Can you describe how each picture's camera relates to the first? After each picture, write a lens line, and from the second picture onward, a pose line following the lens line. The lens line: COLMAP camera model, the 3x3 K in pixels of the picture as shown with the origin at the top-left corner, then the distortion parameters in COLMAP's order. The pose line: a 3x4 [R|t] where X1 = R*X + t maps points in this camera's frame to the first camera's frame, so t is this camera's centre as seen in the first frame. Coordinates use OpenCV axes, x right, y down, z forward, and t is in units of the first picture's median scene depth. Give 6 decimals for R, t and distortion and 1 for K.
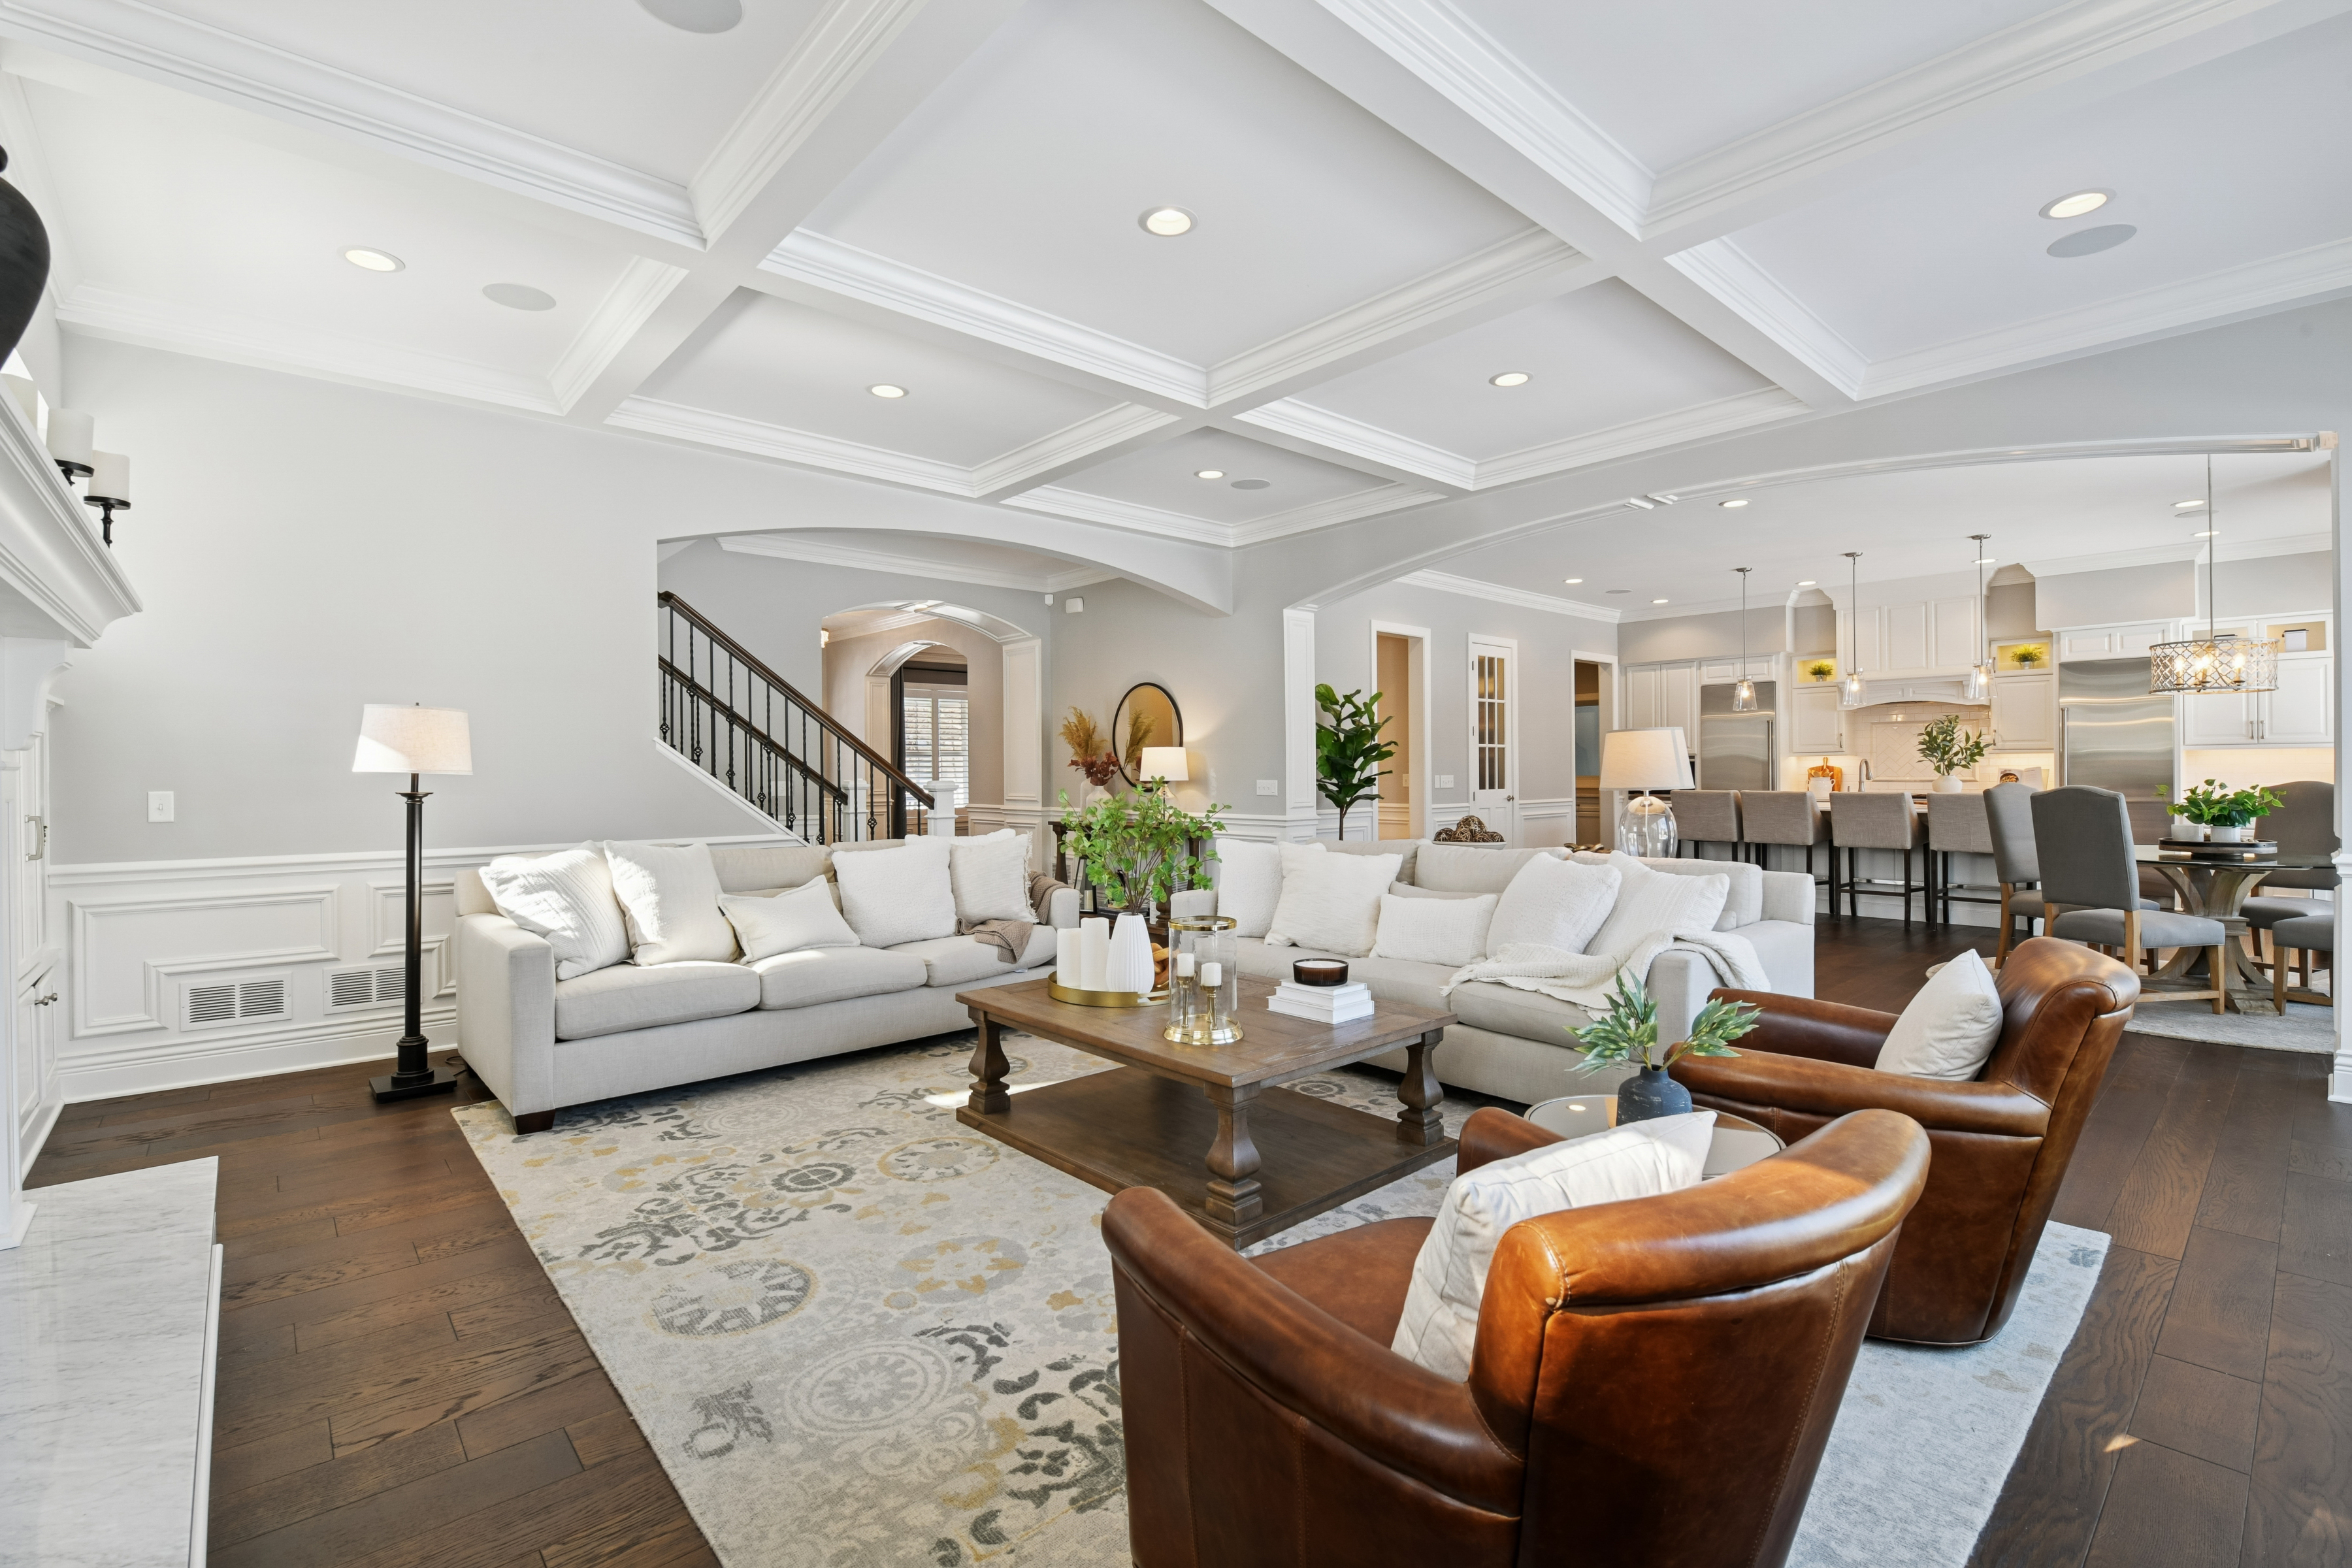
lens RADIAL K [[1043.0, 0, 1175.4], [0, 1043.0, 776.7], [0, 0, 1]] dist [-0.013681, -0.000234]
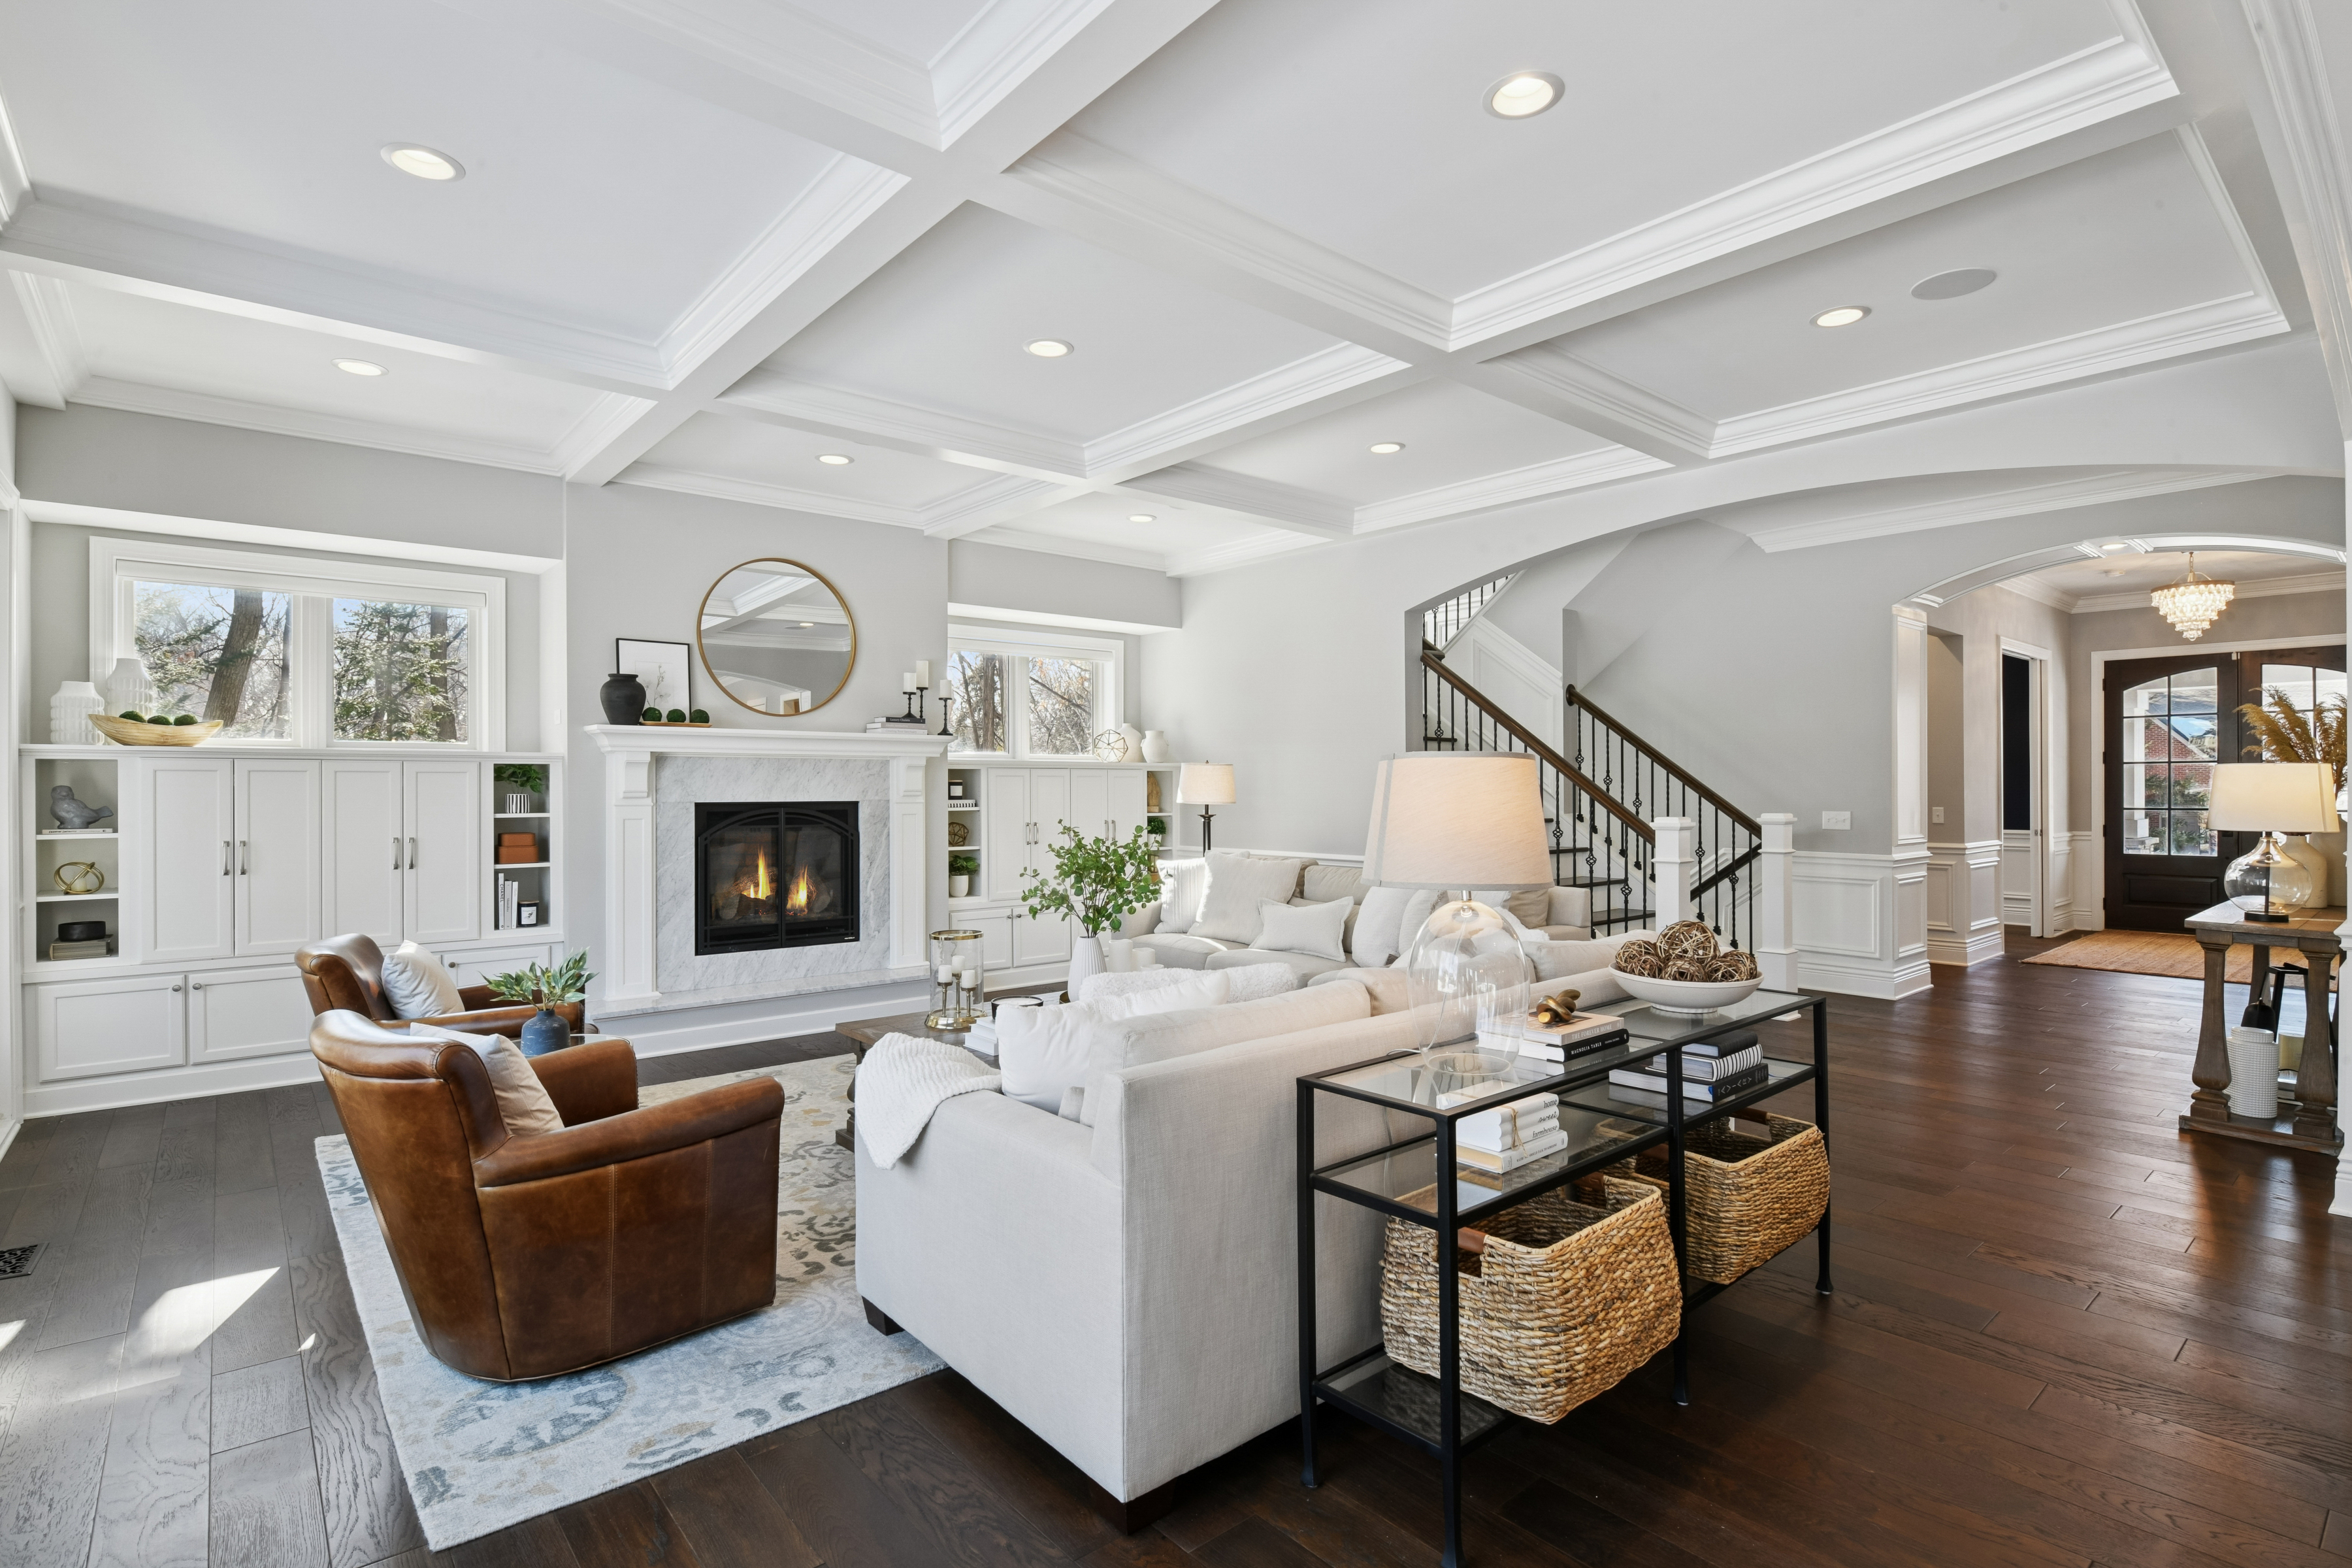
lens RADIAL K [[1128.2, 0, 1176.3], [0, 1128.2, 790.2], [0, 0, 1]] dist [-0.004104, -0.000707]
pose [[-0.021854, 0.007029, -0.999736, 0.917761], [-0.001720, 0.999974, 0.007068, -0.031191], [0.999760, 0.001874, -0.021842, 0.847550]]
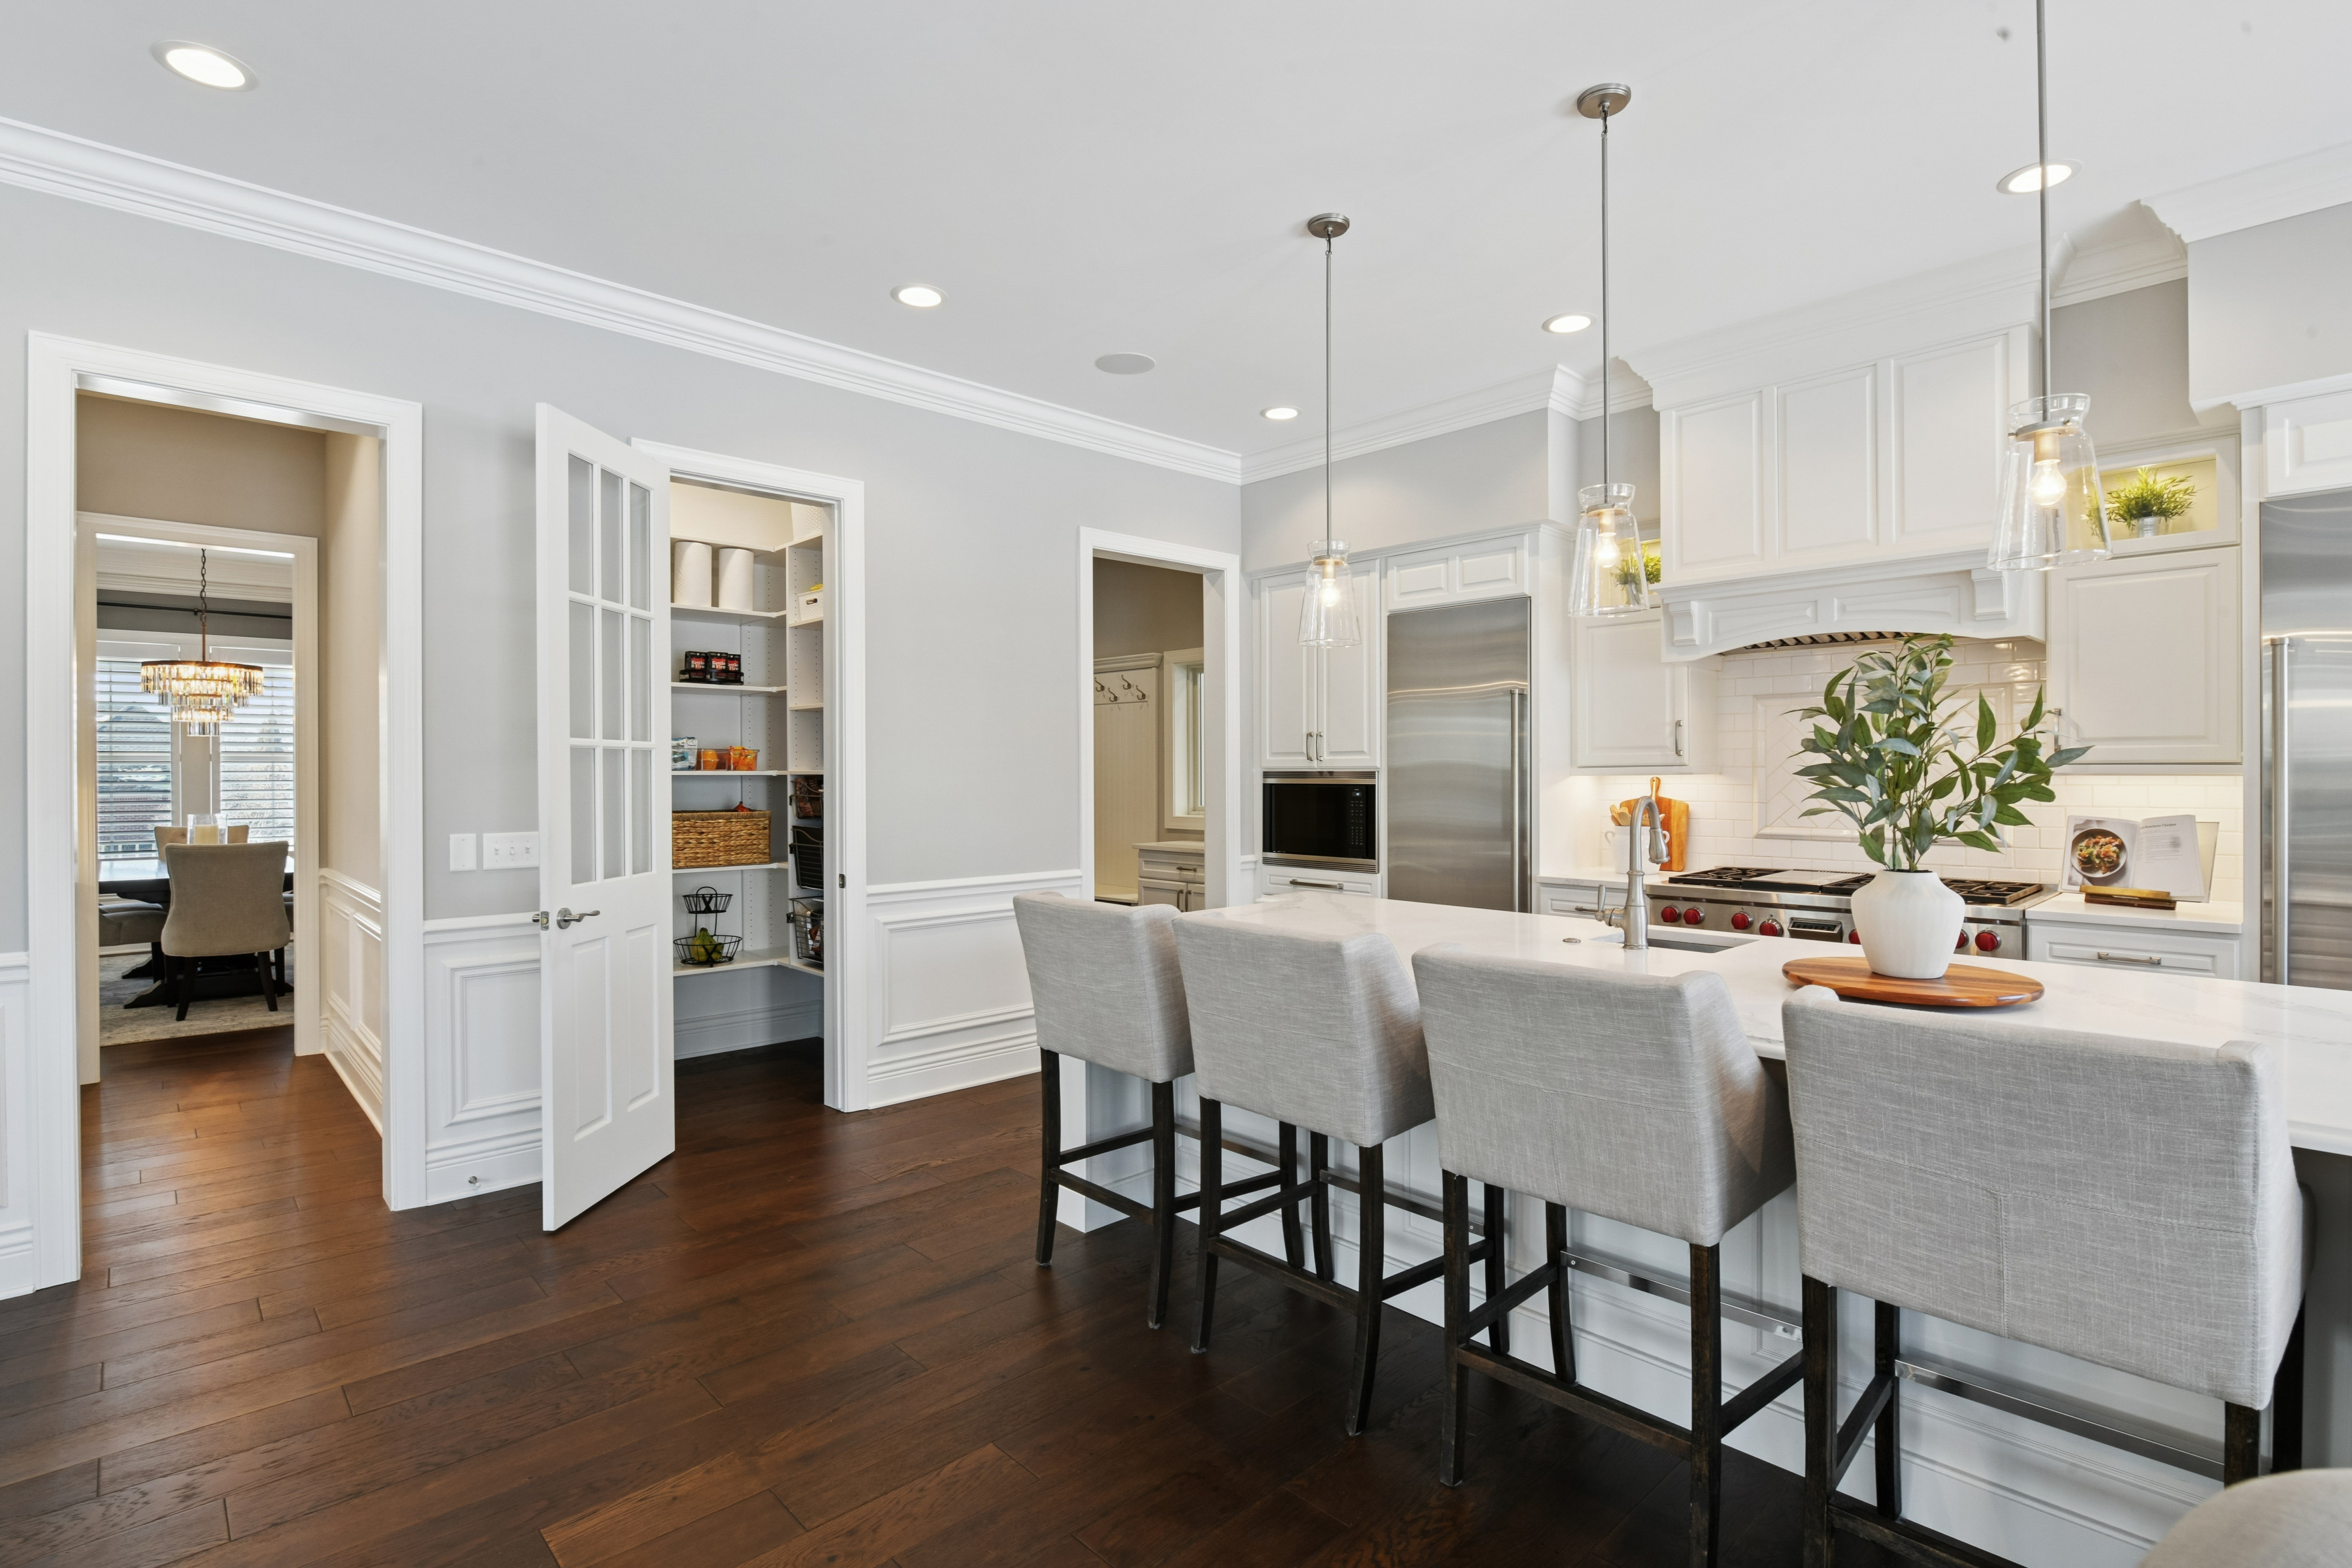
lens RADIAL K [[1125.6, 0, 1176.0], [0, 1125.6, 784.0], [0, 0, 1]] dist [-0.004156, -0.000730]
pose [[0.999472, 0.002909, 0.032376, 0.983191], [-0.003104, 0.999977, 0.005951, -0.042426], [-0.032358, -0.006049, 0.999458, 1.287690]]
